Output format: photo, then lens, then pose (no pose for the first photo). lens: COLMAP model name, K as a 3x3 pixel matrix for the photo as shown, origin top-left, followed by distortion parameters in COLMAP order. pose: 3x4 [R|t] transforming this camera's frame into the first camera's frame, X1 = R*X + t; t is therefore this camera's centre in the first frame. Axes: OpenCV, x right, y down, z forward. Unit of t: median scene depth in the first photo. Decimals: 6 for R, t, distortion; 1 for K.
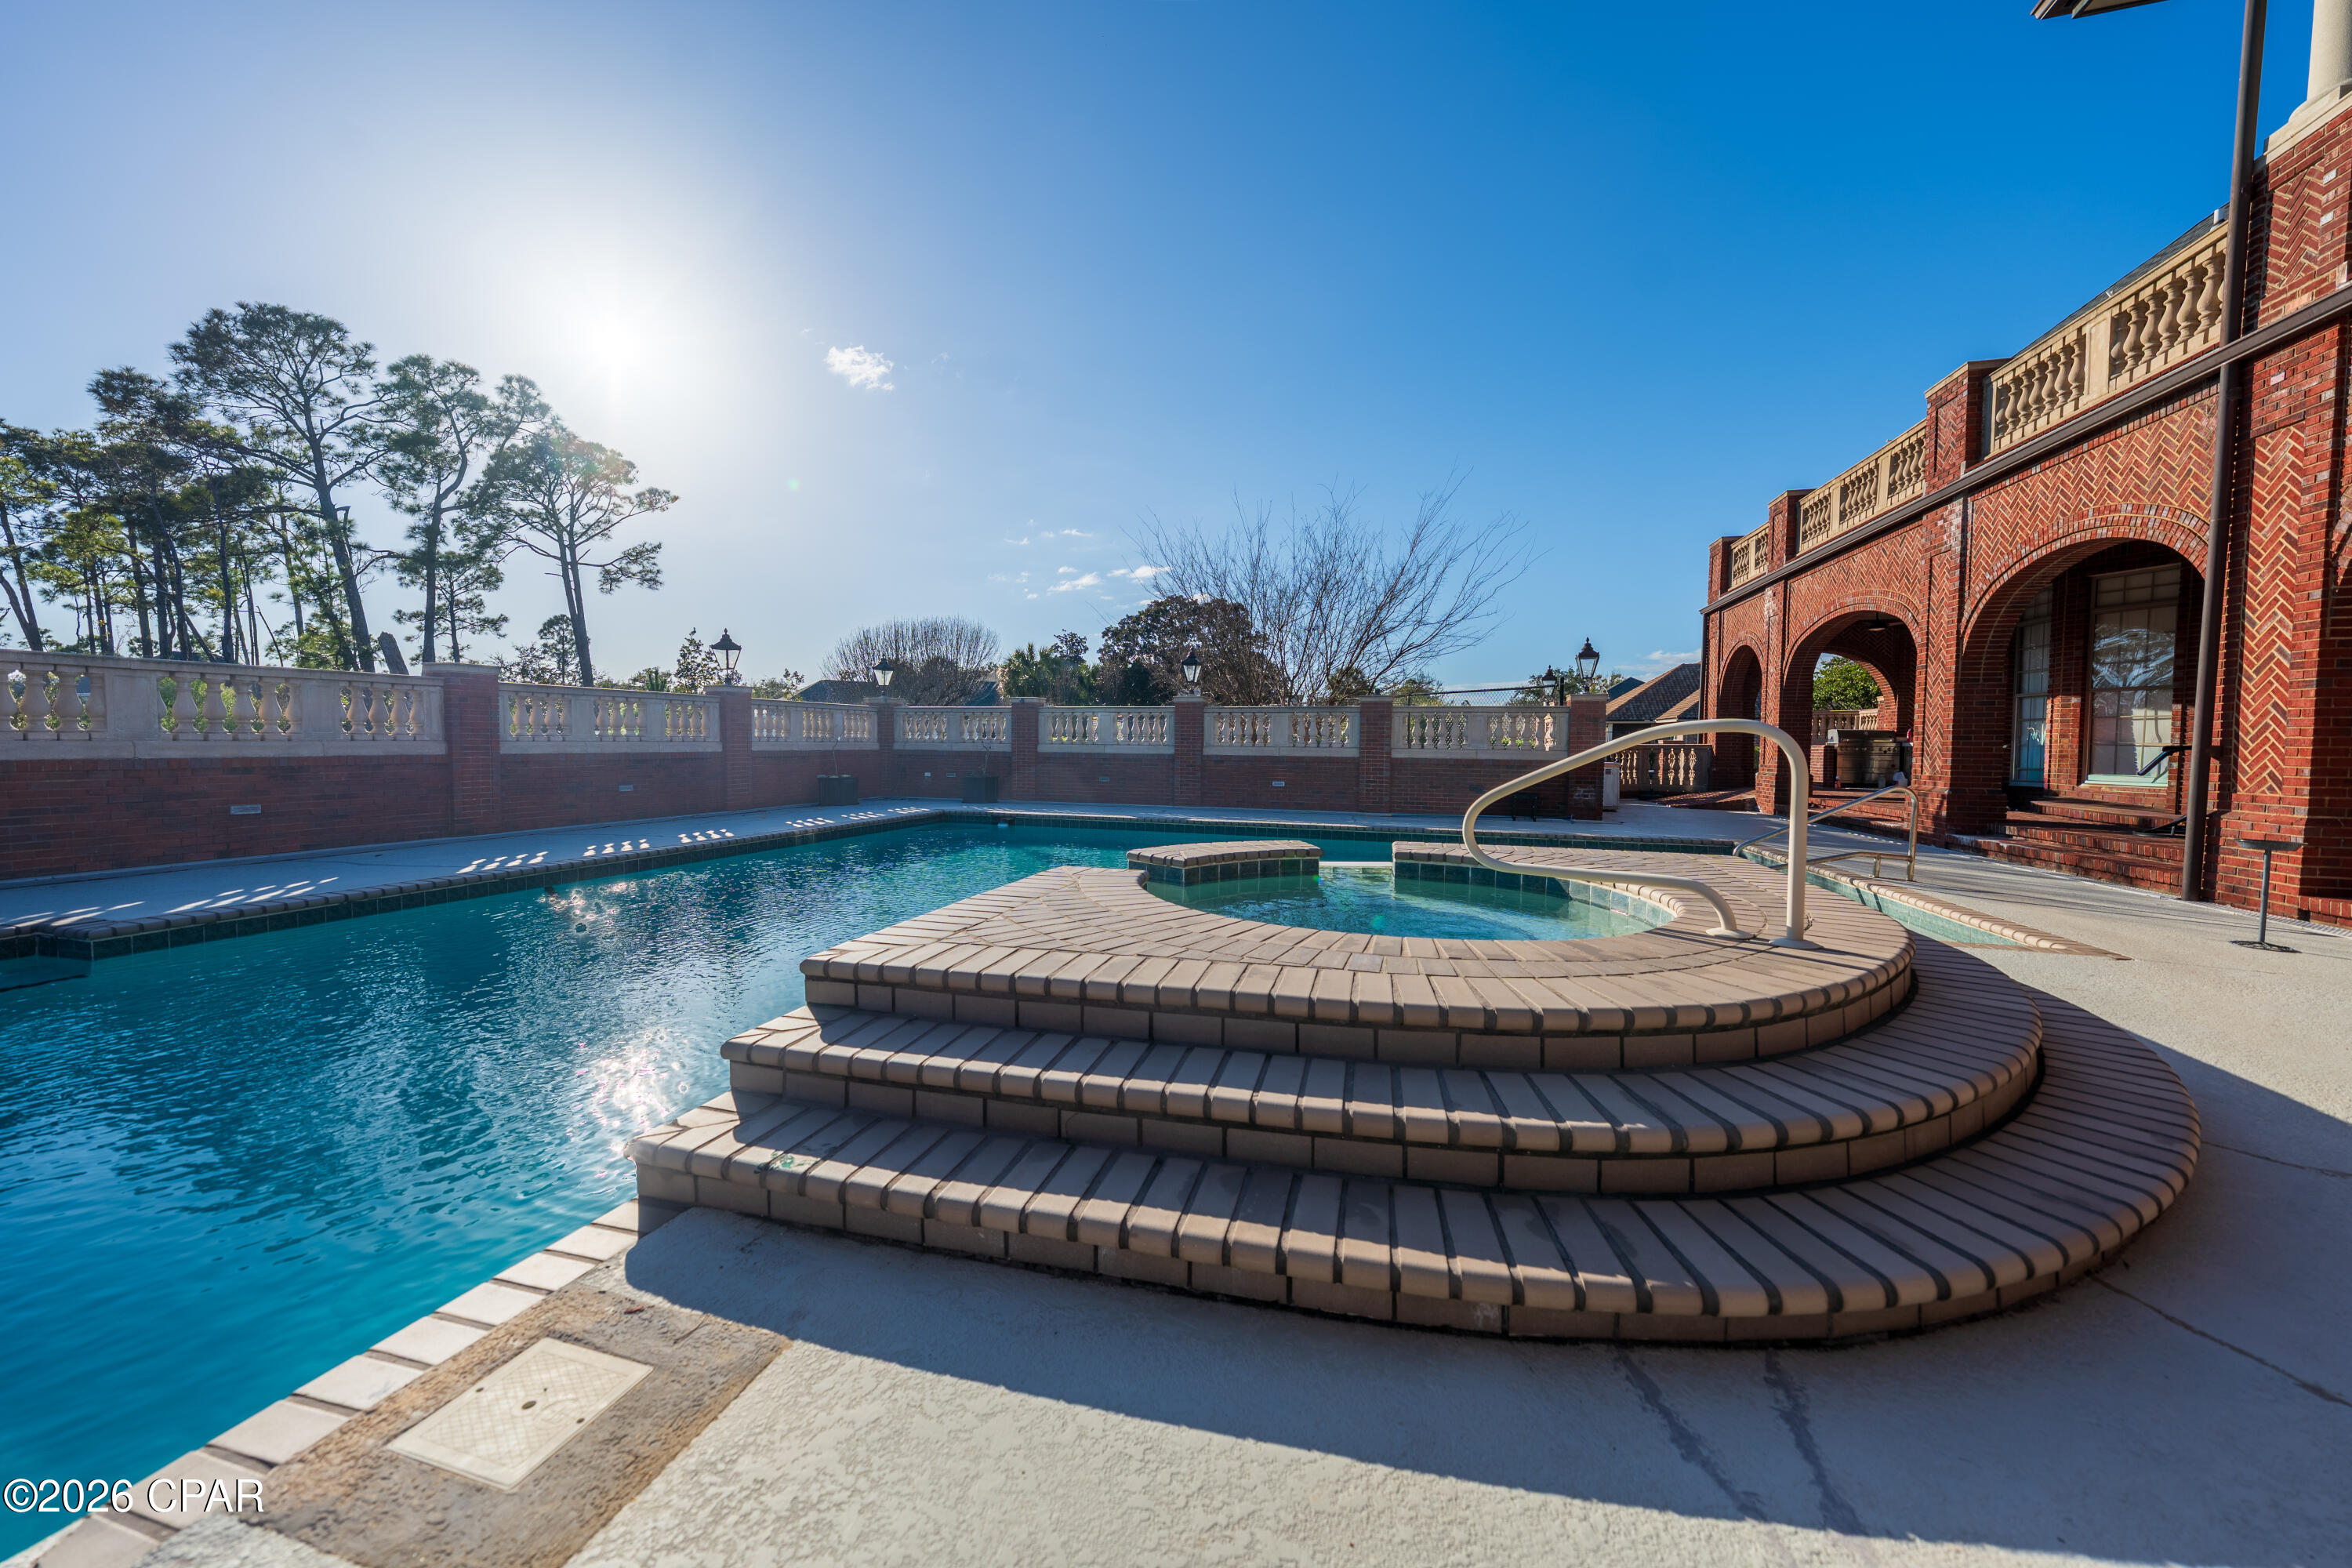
lens RADIAL K [[822.0, 0, 1176.0], [0, 822.0, 784.0], [0, 0, 1]] dist [-0.008546, 0.001618]
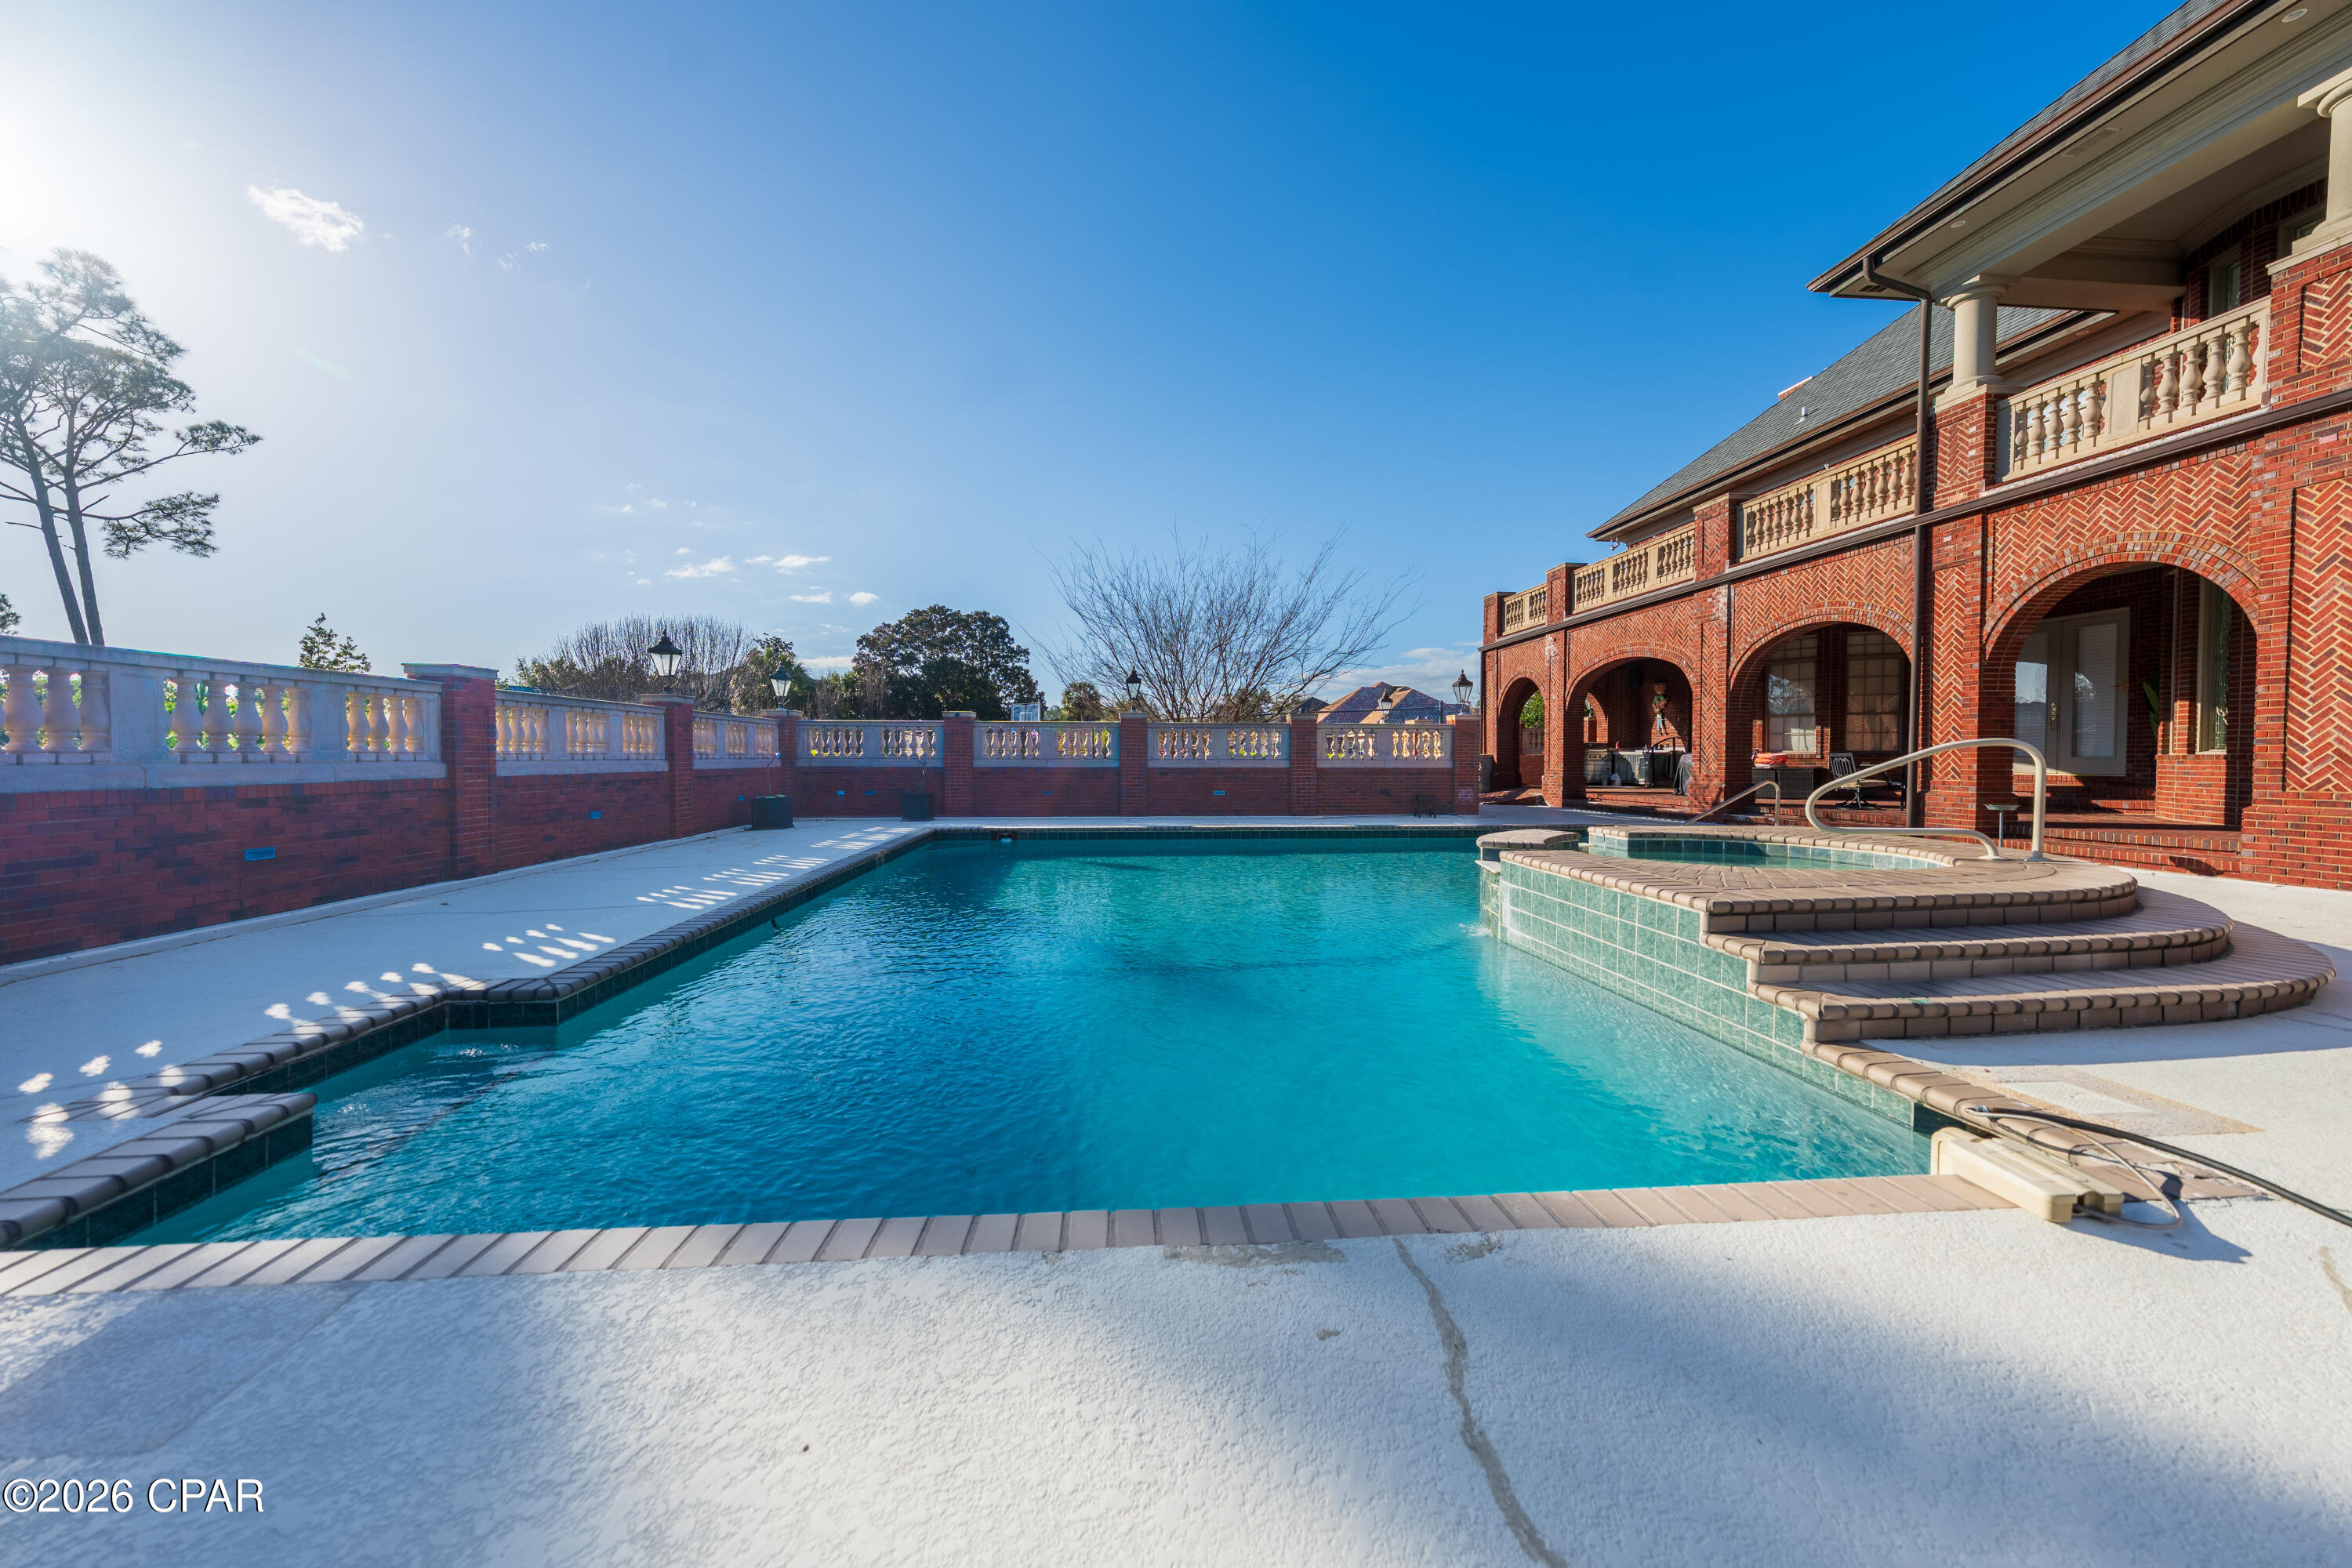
lens RADIAL K [[822.0, 0, 1176.0], [0, 822.0, 784.0], [0, 0, 1]] dist [-0.008546, 0.001618]
pose [[0.931570, -0.020380, 0.362989, -0.408246], [0.026359, 0.999586, -0.011526, -0.001387], [-0.362604, 0.020306, 0.931722, -0.003614]]
